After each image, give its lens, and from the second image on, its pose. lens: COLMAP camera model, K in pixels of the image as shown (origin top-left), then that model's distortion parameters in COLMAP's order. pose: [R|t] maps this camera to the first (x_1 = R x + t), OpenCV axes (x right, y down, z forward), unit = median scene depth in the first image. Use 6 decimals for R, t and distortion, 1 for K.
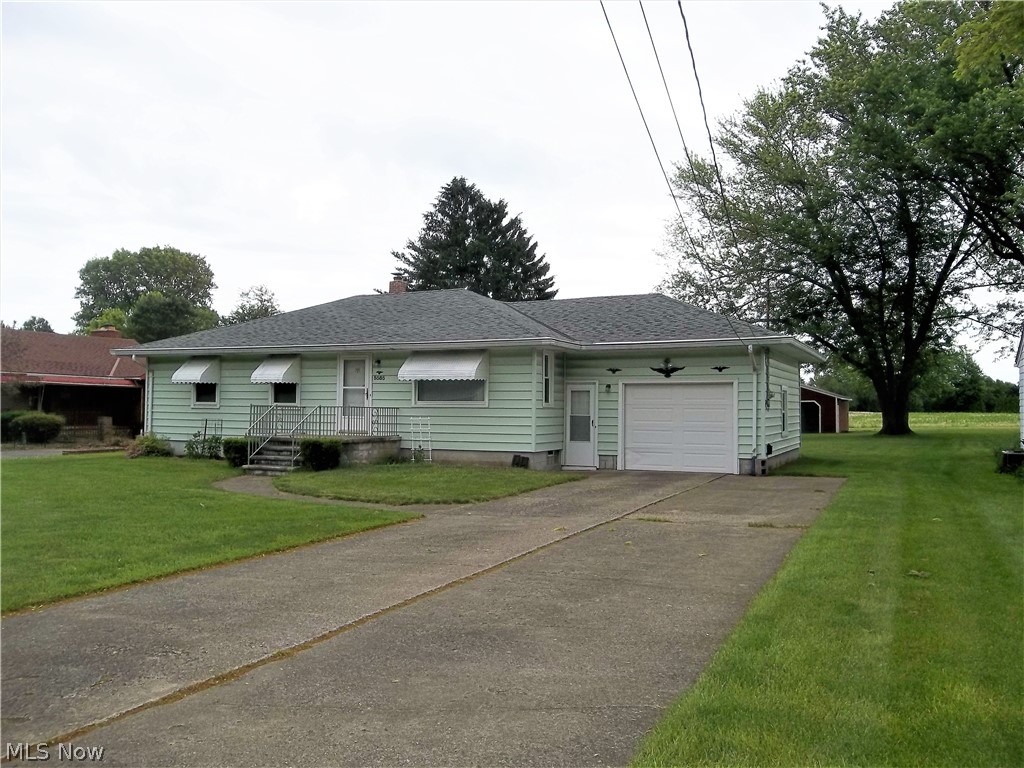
lens RADIAL K [[820.4, 0, 508.8], [0, 820.4, 387.2], [0, 0, 1]] dist [0.033701, -0.009843]
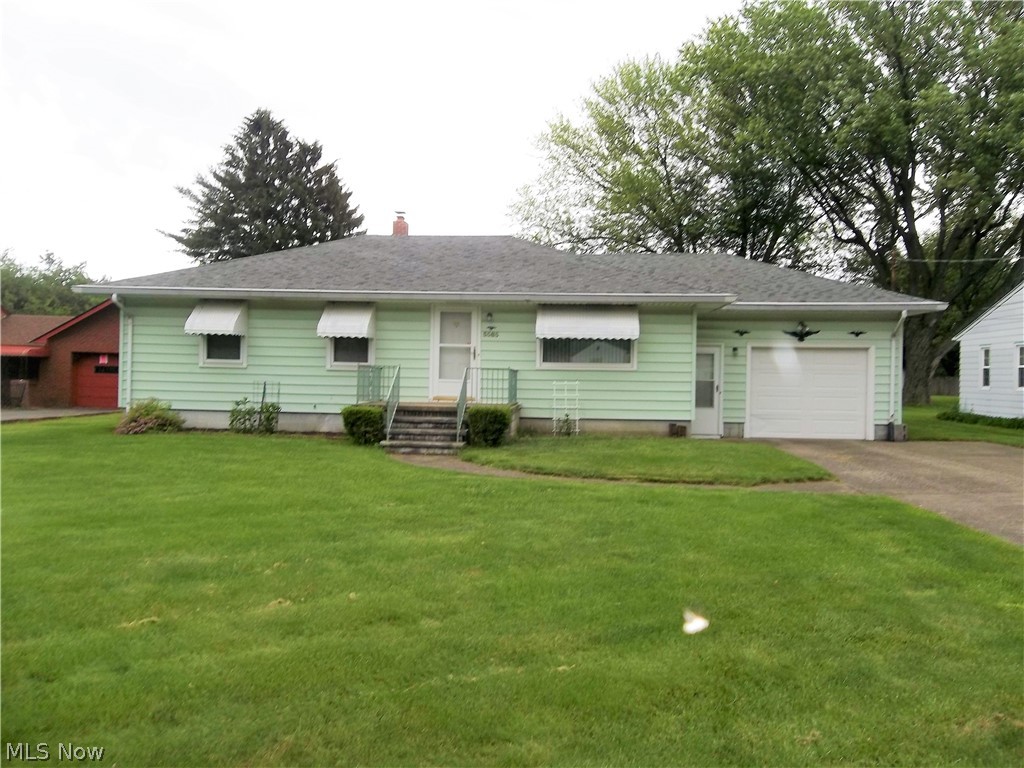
lens RADIAL K [[820.4, 0, 510.9], [0, 820.4, 381.3], [0, 0, 1]] dist [0.033701, -0.009843]
pose [[0.930375, 0.004748, 0.366579, -0.461293], [-0.018697, 0.999229, 0.034511, 0.007766], [-0.366133, -0.038963, 0.929747, 0.214537]]
